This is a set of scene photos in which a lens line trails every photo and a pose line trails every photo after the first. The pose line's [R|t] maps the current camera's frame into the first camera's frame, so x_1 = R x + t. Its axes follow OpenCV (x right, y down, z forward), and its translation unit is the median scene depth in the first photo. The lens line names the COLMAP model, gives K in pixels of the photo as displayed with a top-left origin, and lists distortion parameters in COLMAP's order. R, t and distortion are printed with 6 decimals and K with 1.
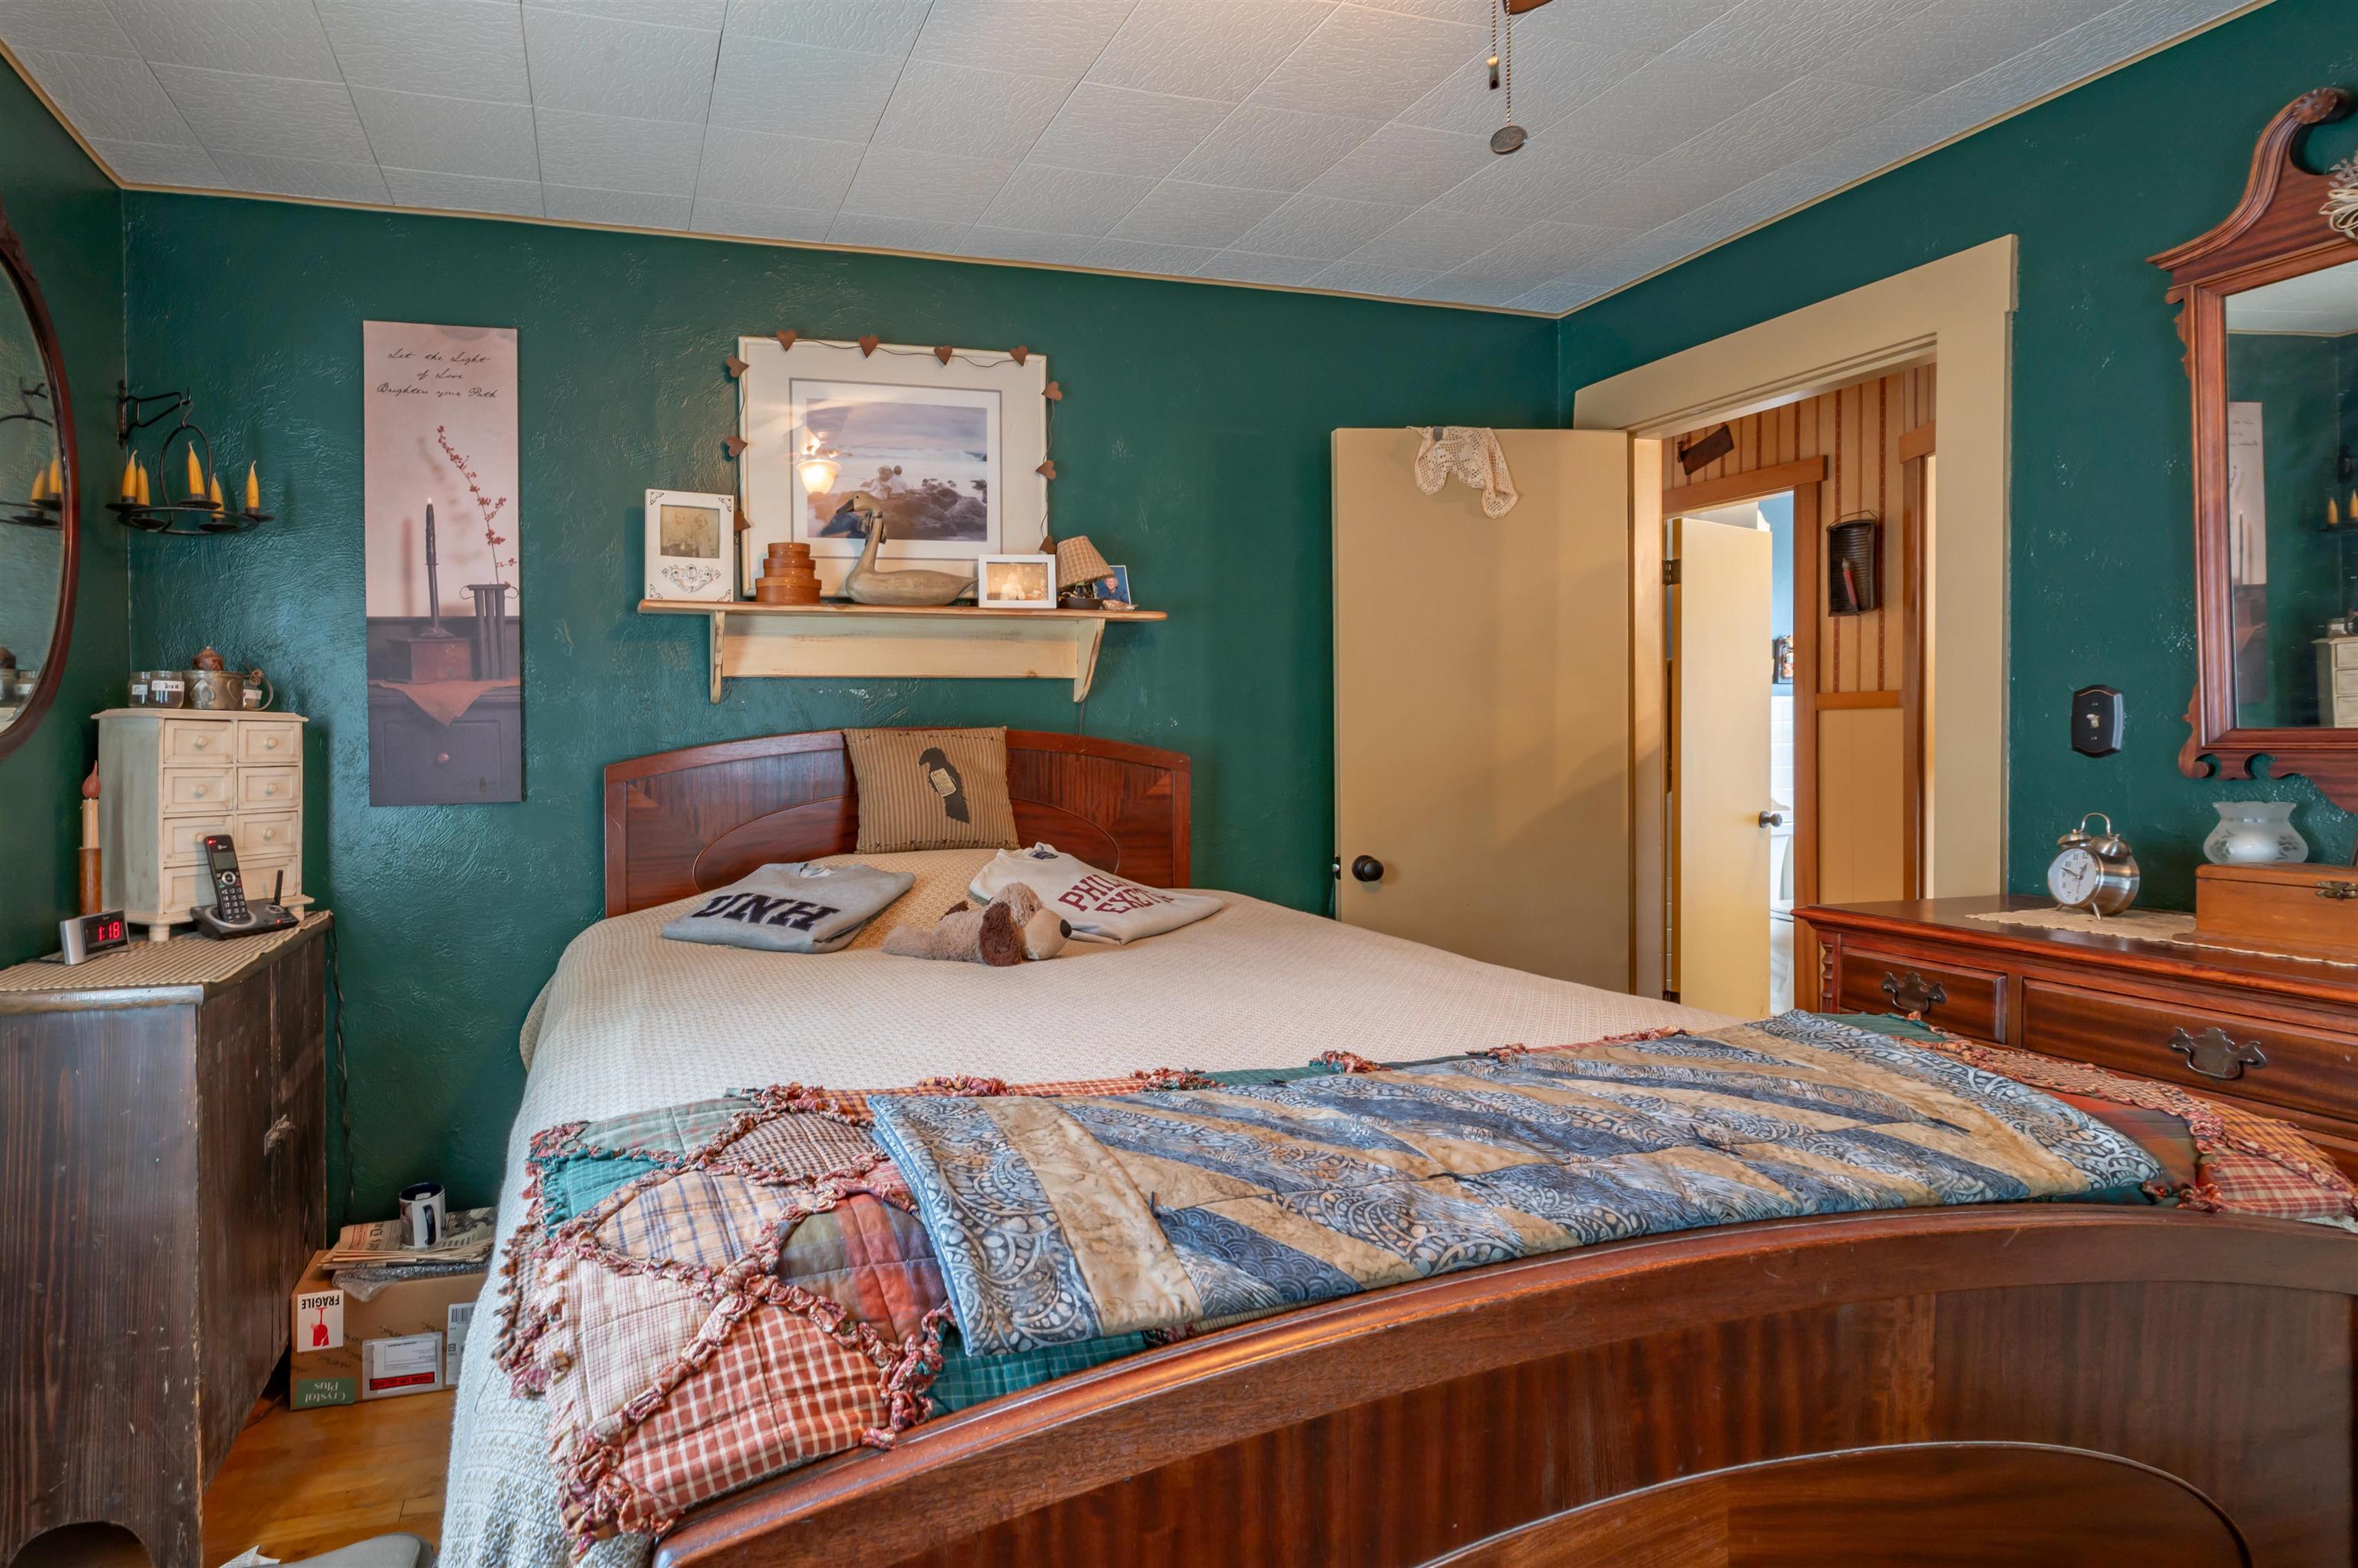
lens RADIAL K [[1153.9, 0, 1187.4], [0, 1153.9, 770.8], [0, 0, 1]] dist [0.000190, 0.005208]
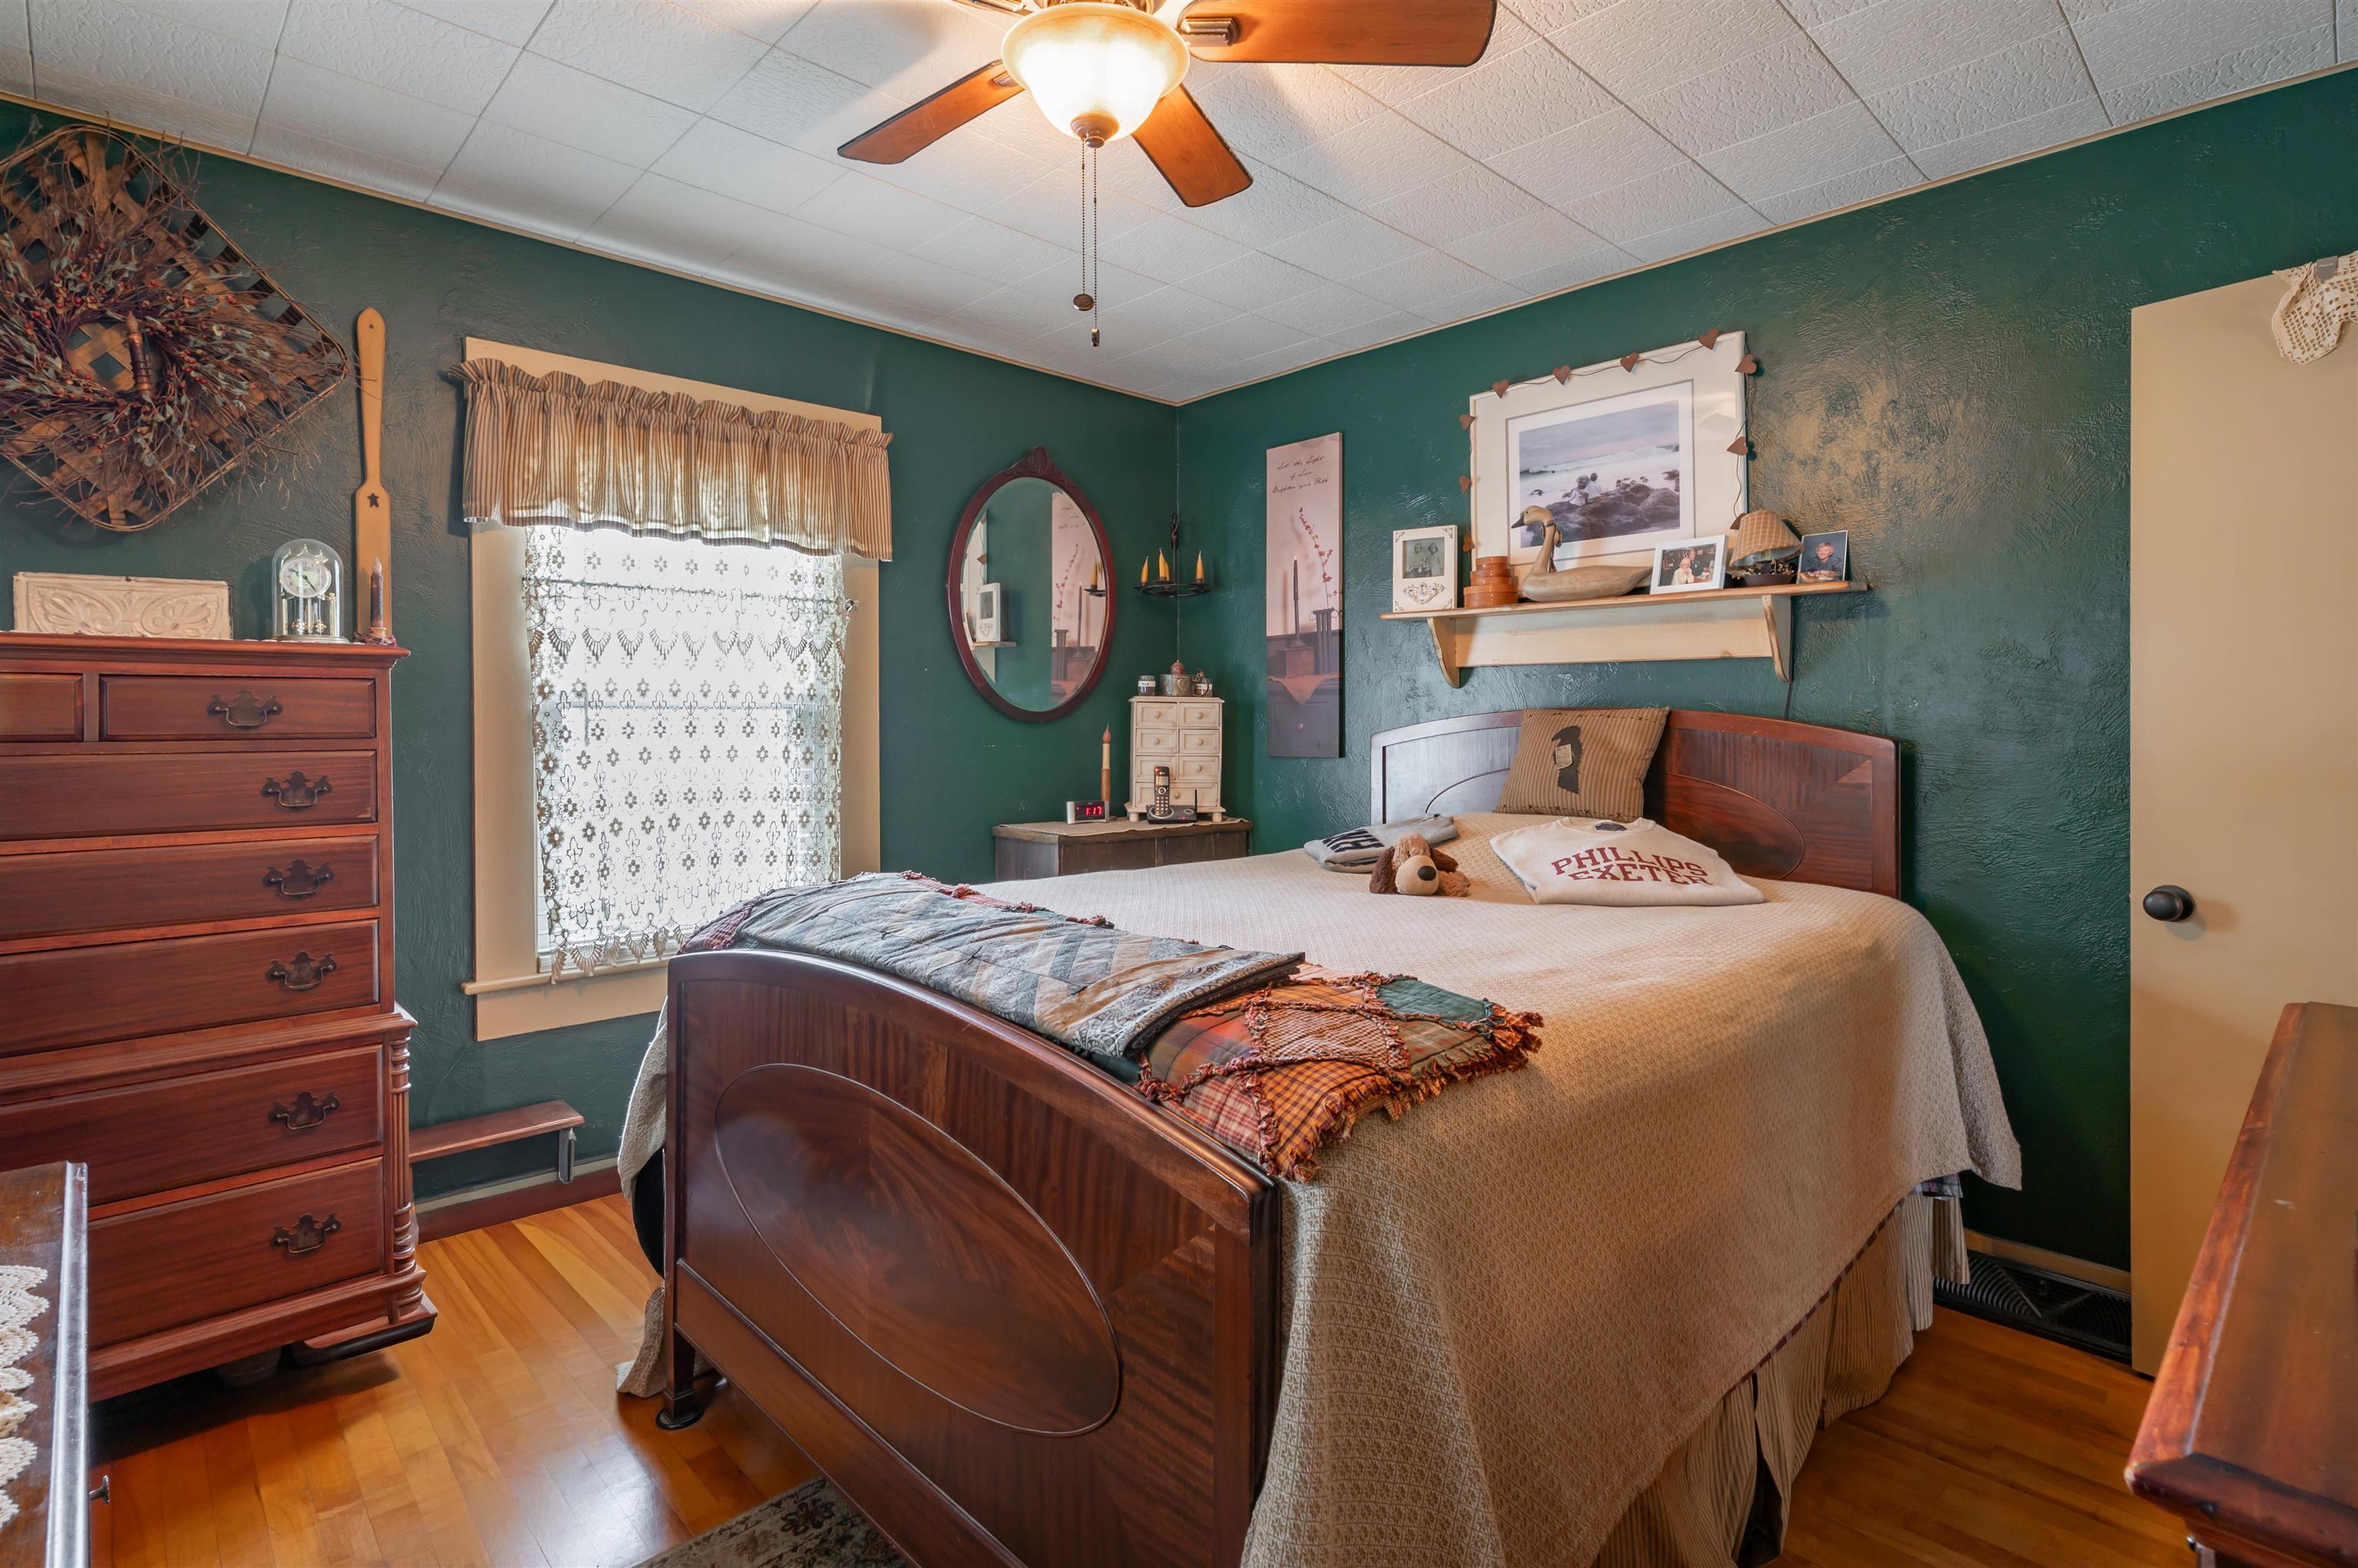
lens RADIAL K [[1153.9, 0, 1187.4], [0, 1153.9, 770.8], [0, 0, 1]] dist [0.000190, 0.005208]
pose [[0.491628, 0.052140, -0.869243, 0.571073], [-0.033891, 0.998595, 0.040731, -0.009138], [0.870146, 0.009434, 0.492704, 0.116489]]
